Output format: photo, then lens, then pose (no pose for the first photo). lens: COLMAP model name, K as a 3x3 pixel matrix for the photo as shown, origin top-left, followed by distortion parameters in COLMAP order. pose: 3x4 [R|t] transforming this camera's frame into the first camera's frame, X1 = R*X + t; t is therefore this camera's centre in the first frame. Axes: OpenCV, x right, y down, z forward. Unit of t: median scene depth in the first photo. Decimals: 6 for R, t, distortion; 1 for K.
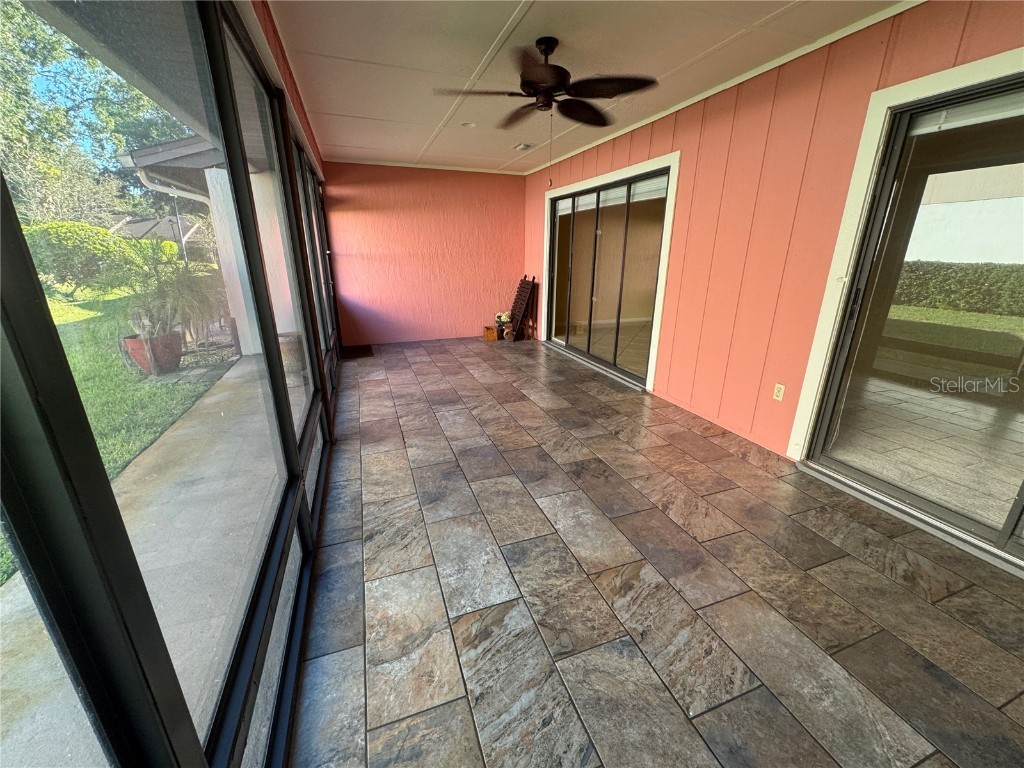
lens RADIAL K [[407.4, 0, 512.9], [0, 407.4, 385.4], [0, 0, 1]] dist [0.008719, 0.000084]
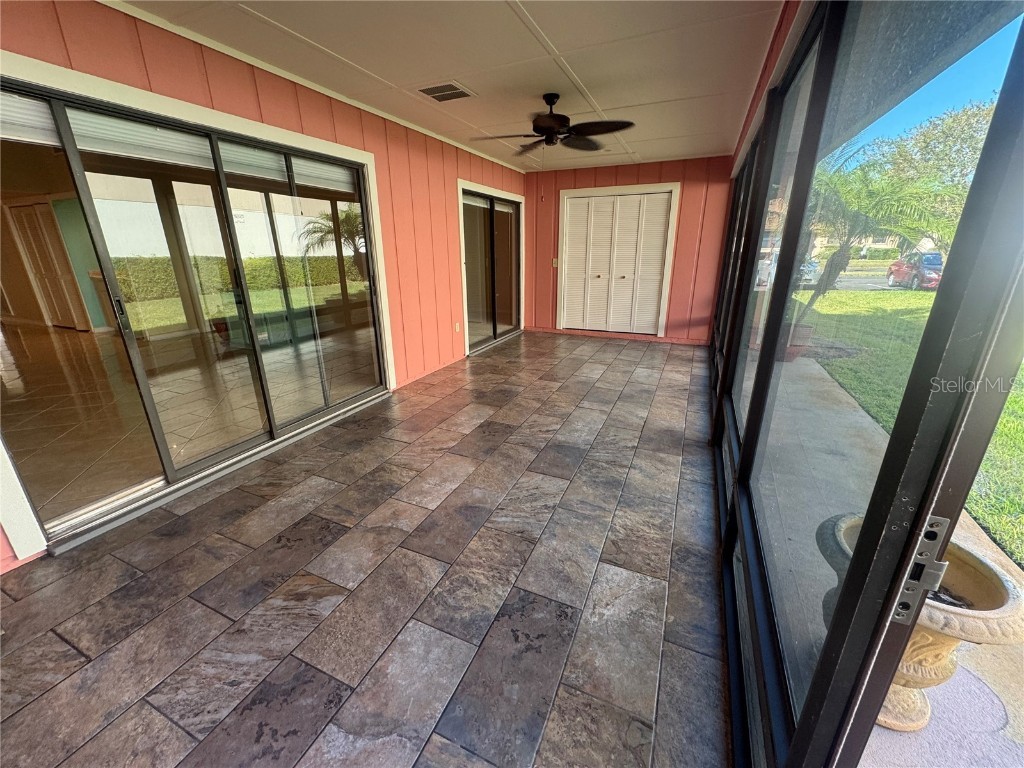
lens RADIAL K [[407.4, 0, 512.9], [0, 407.4, 384.9], [0, 0, 1]] dist [0.008719, 0.000084]
pose [[-0.717944, -0.220517, 0.660249, -0.617387], [0.220805, 0.827370, 0.516434, -0.514545], [-0.660152, 0.516557, -0.545314, 1.537776]]
